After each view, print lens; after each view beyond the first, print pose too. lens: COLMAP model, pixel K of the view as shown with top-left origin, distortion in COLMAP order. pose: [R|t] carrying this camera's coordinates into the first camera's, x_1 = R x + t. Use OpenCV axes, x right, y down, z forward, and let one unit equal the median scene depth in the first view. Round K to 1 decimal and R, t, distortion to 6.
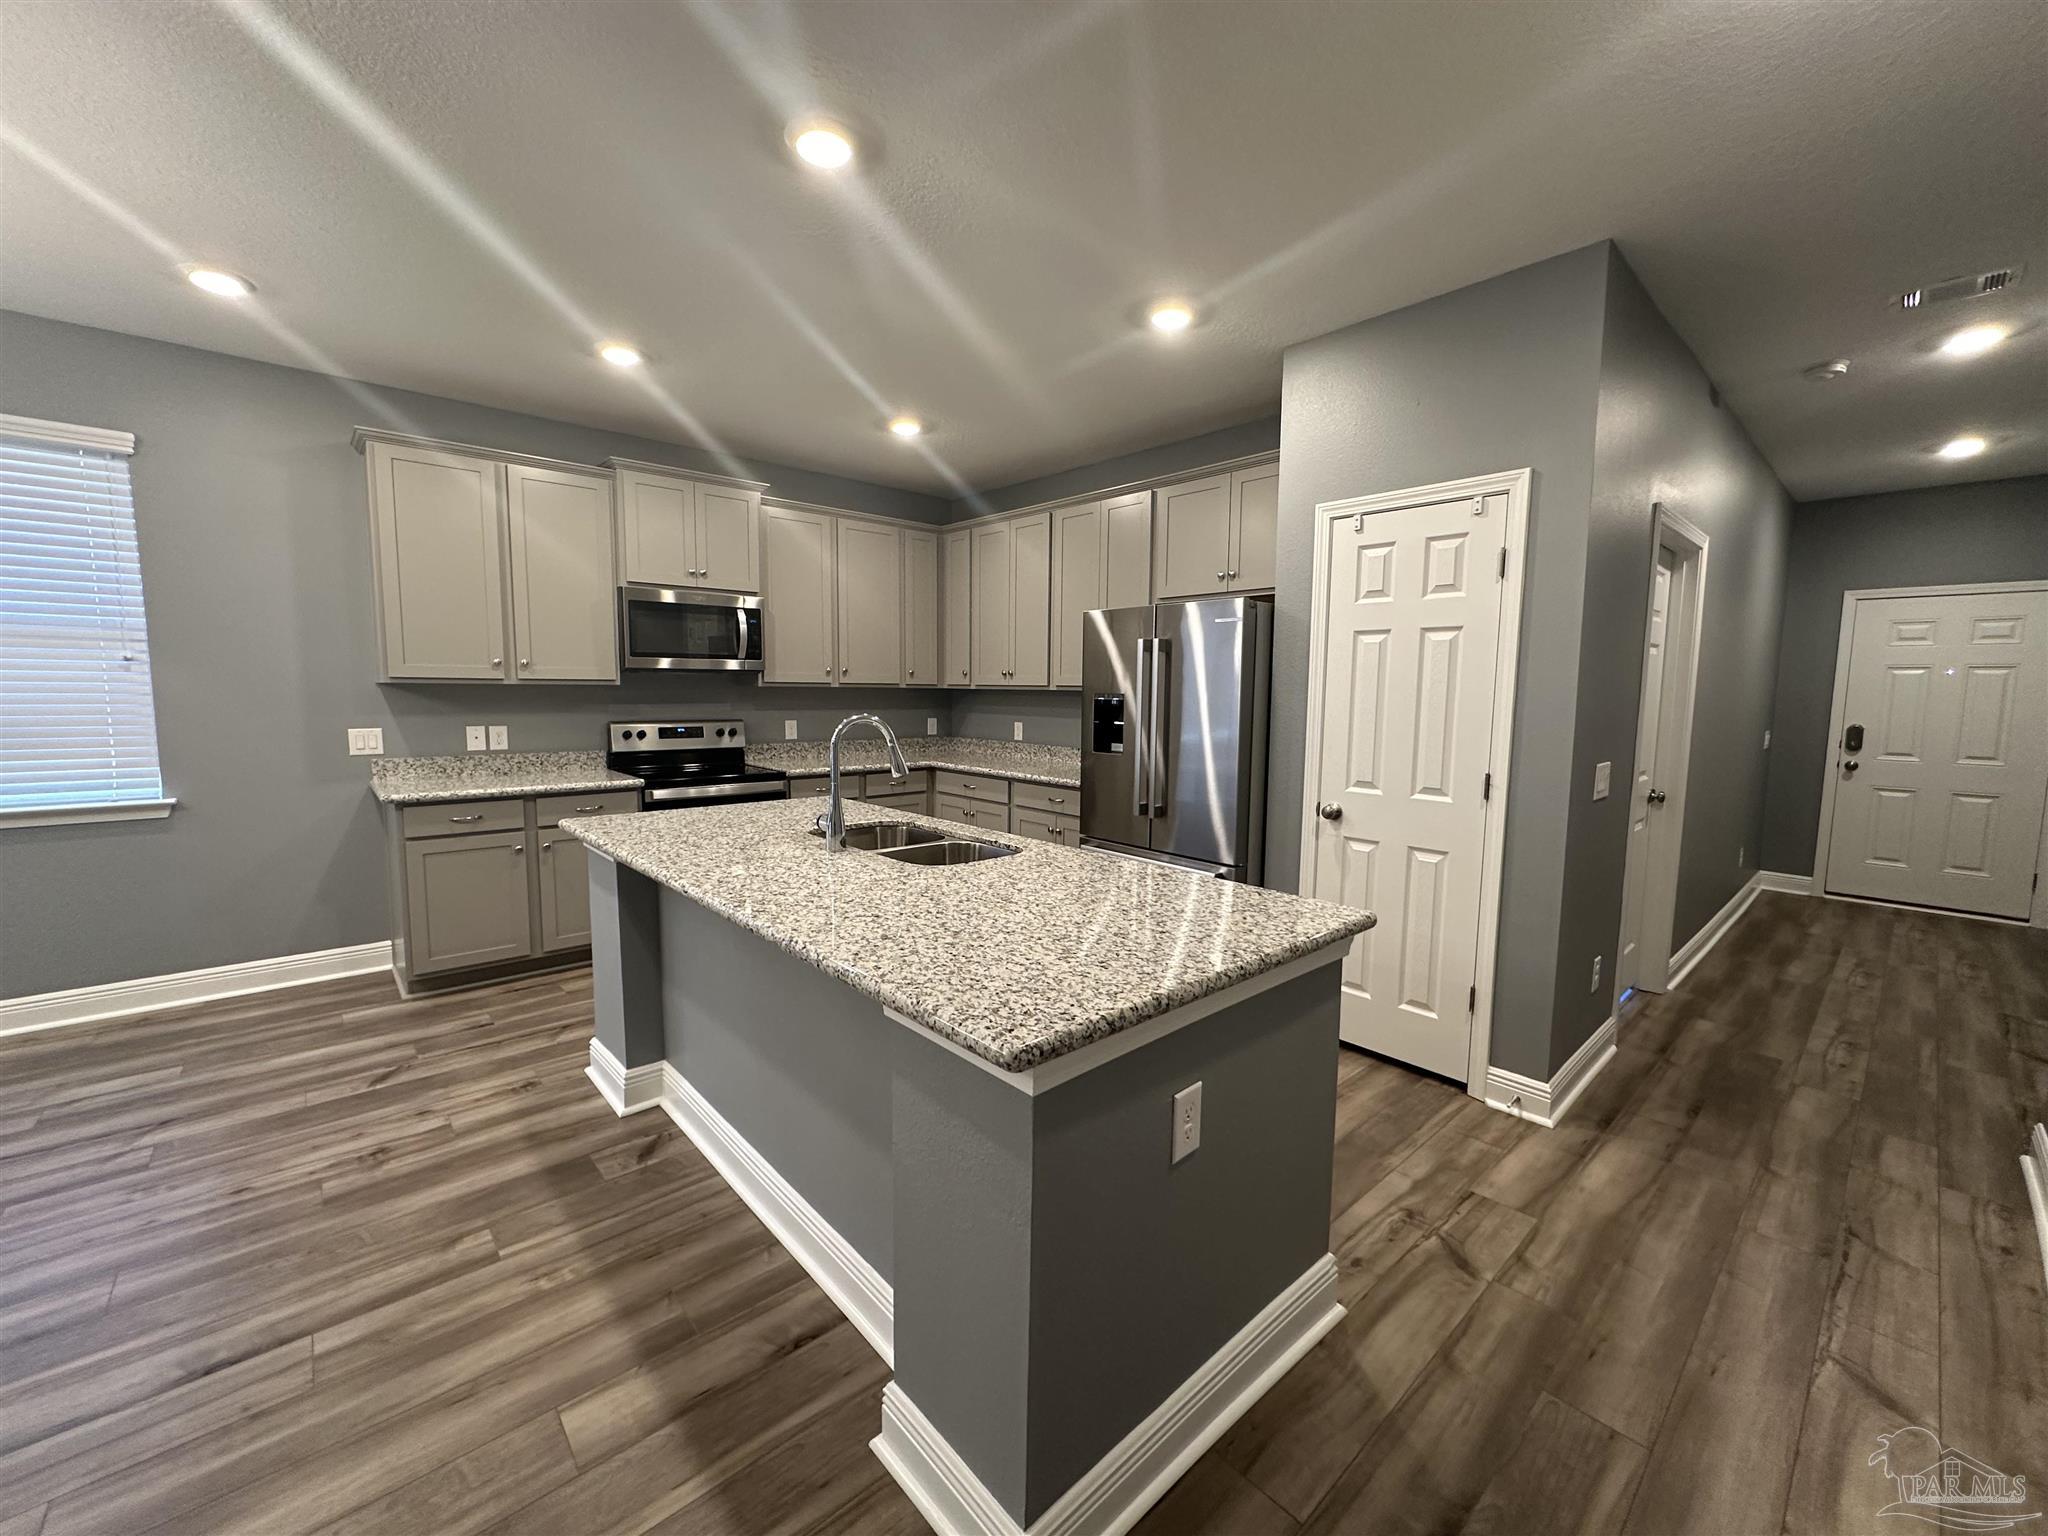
lens RADIAL K [[814.9, 0, 1027.0], [0, 814.9, 767.9], [0, 0, 1]] dist [-0.003193, 0.000462]
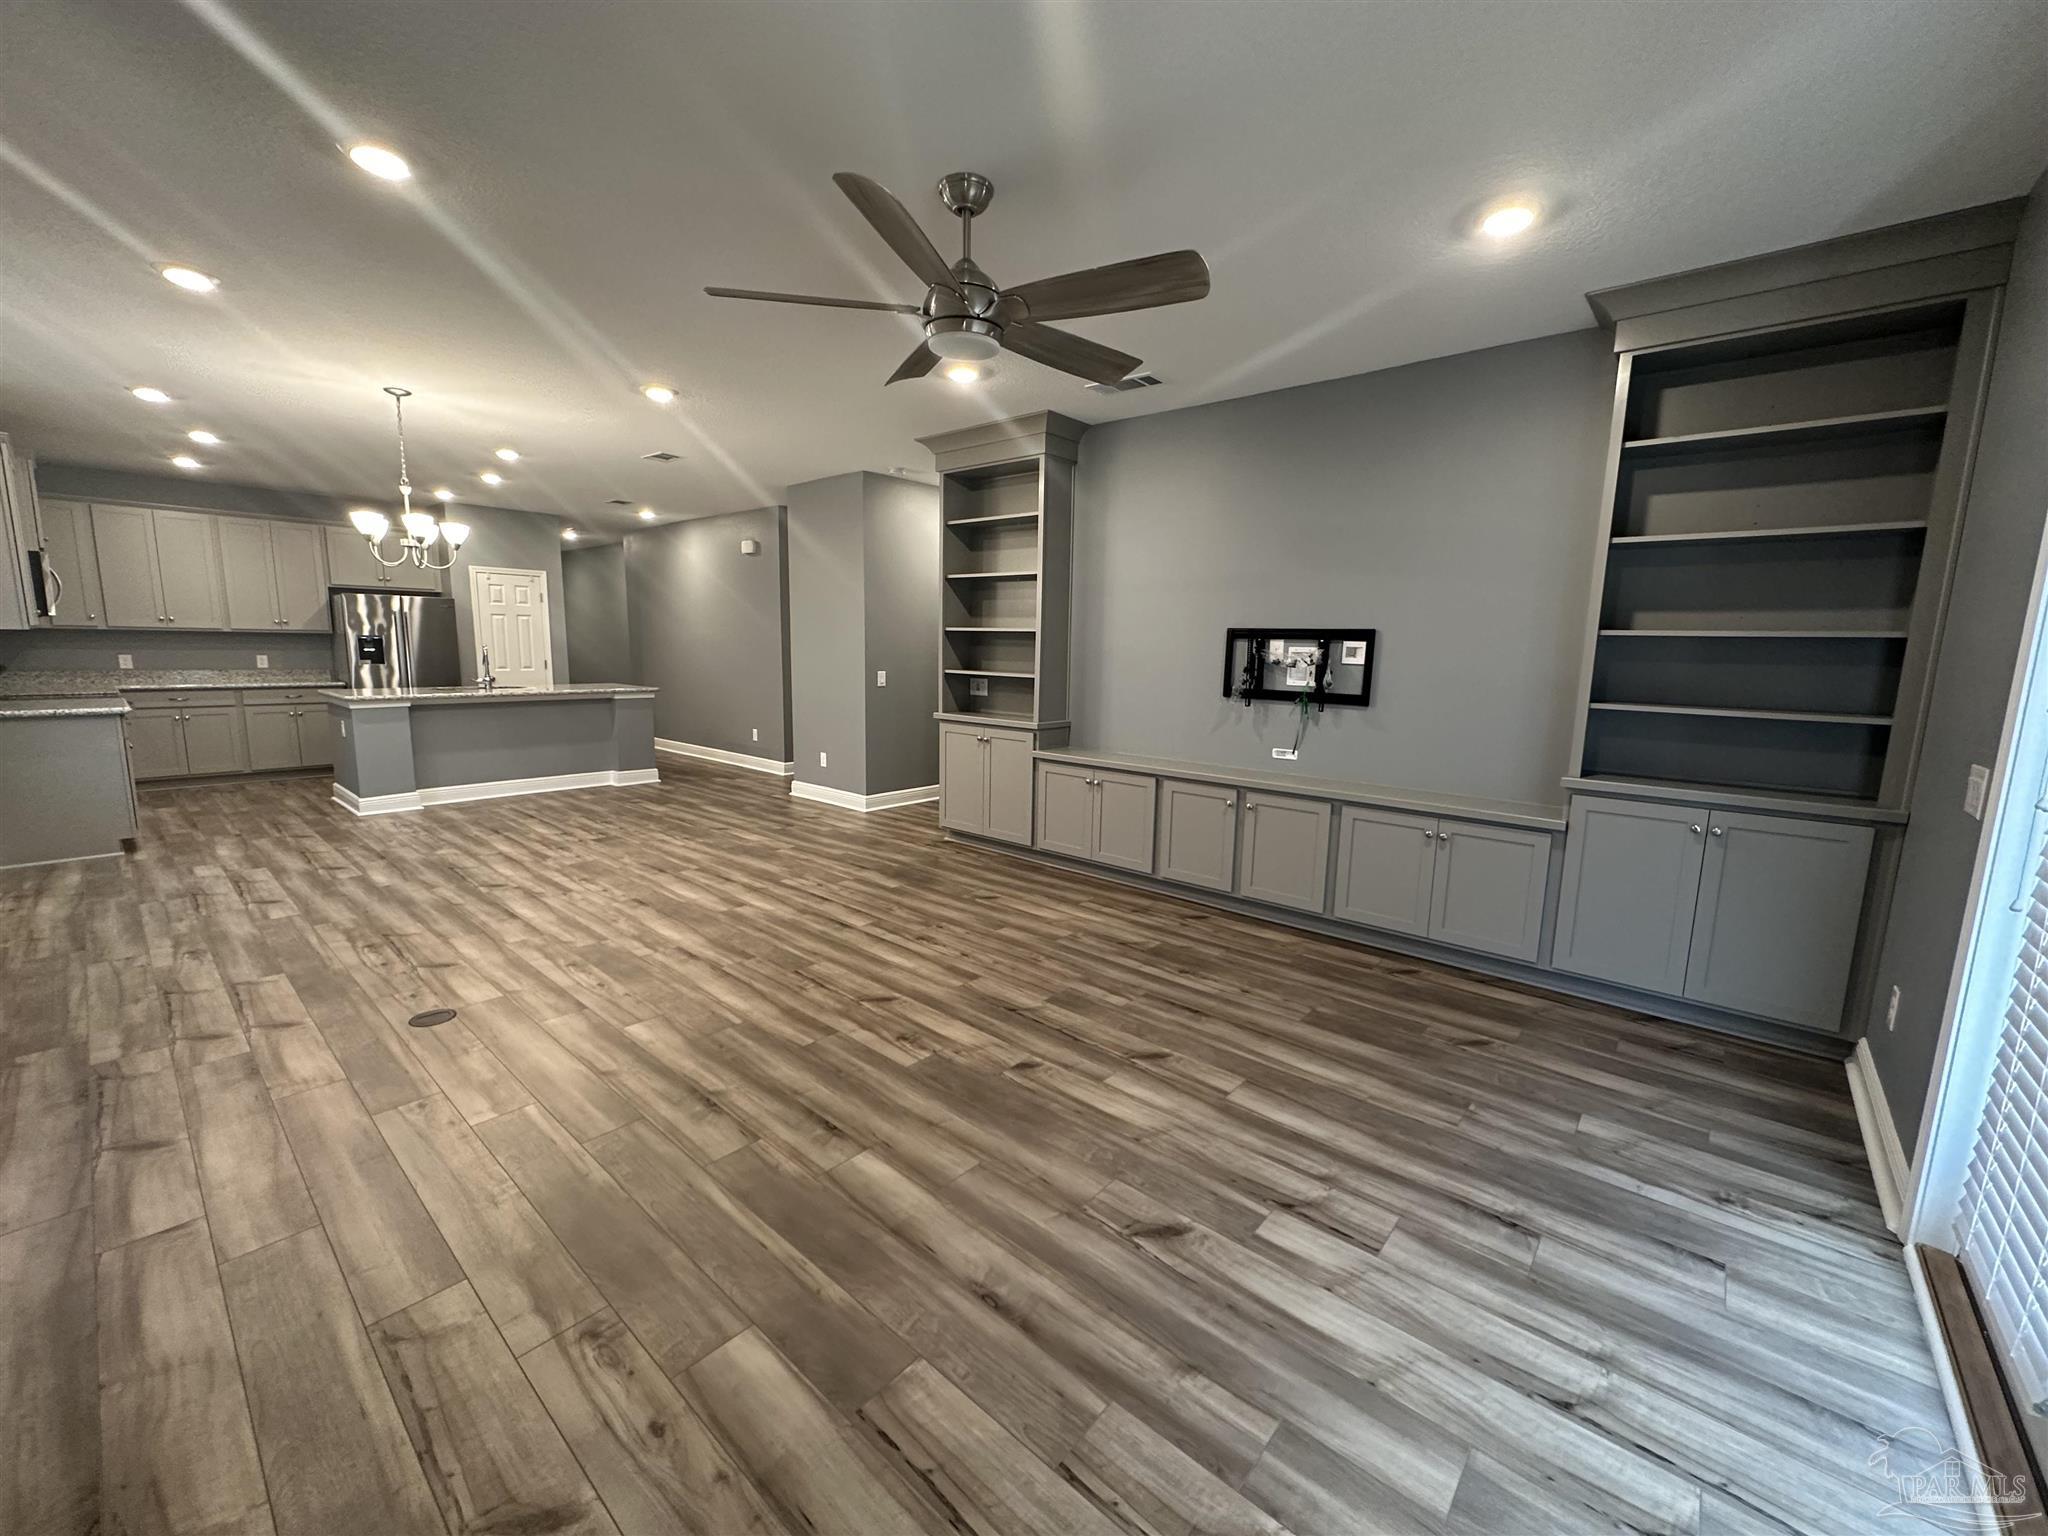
lens RADIAL K [[814.9, 0, 1027.0], [0, 814.9, 767.9], [0, 0, 1]] dist [-0.003193, 0.000462]
pose [[-0.123196, -0.162994, 0.978905, -2.462408], [0.076719, 0.981903, 0.173149, 0.010437], [-0.989412, 0.096432, -0.108462, -0.451317]]
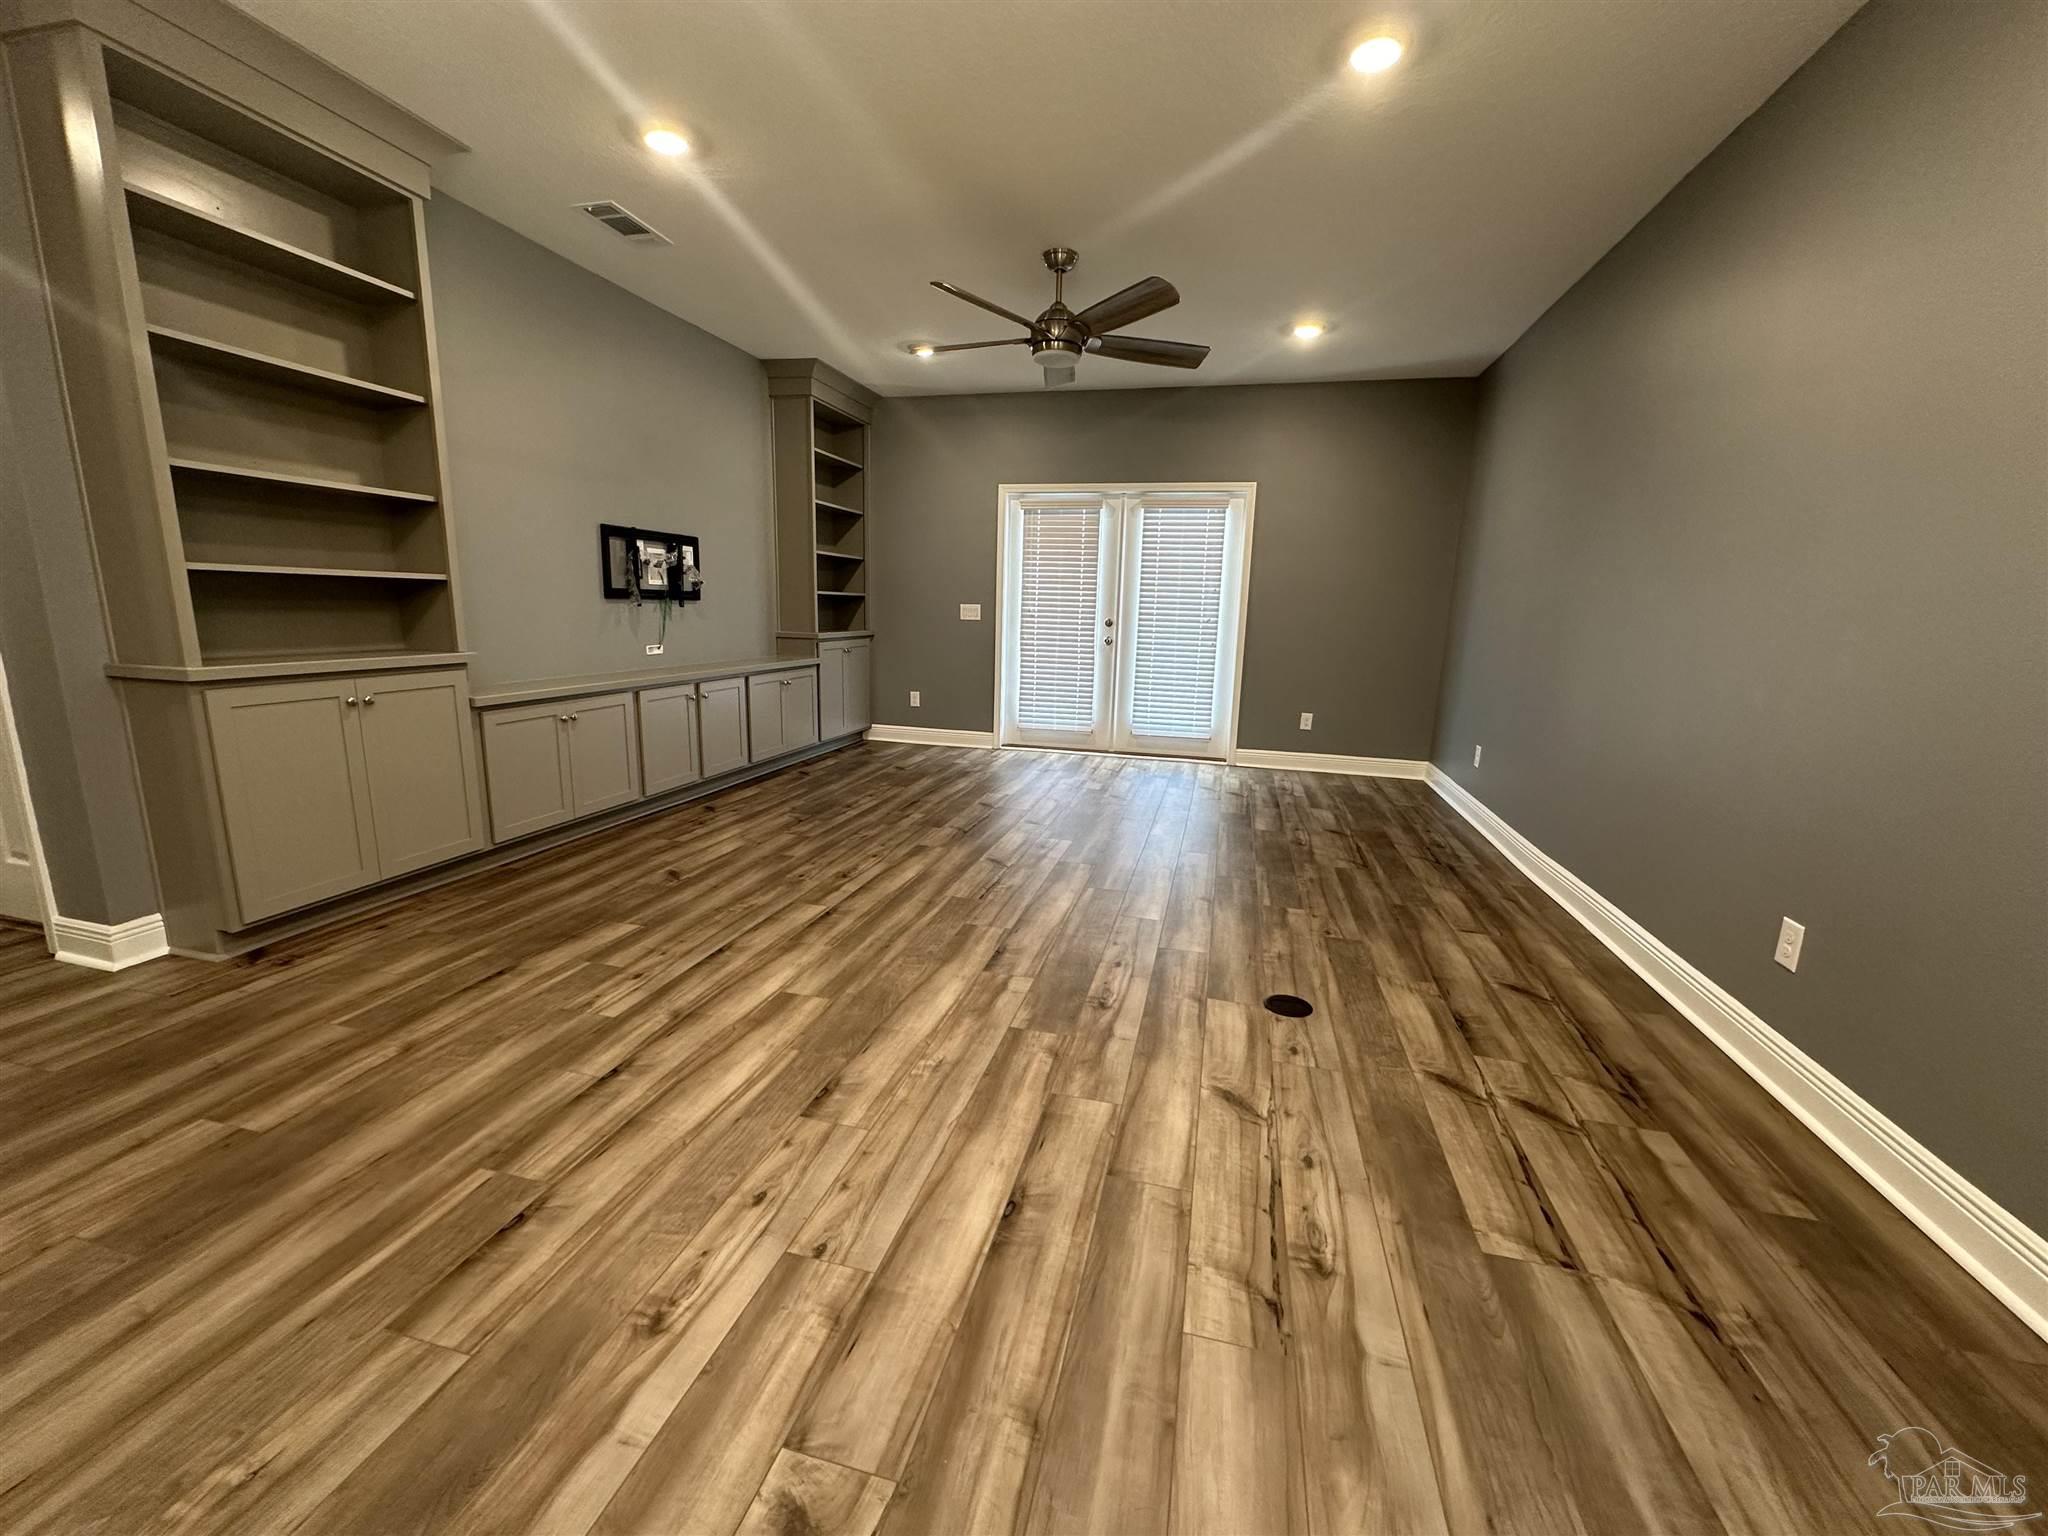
lens RADIAL K [[814.9, 0, 1027.0], [0, 814.9, 767.9], [0, 0, 1]] dist [-0.003193, 0.000462]
pose [[-0.828547, 0.073824, -0.555032, -0.972544], [-0.095502, 0.958112, 0.270002, 0.001248], [0.551715, 0.276716, -0.786790, 0.507851]]
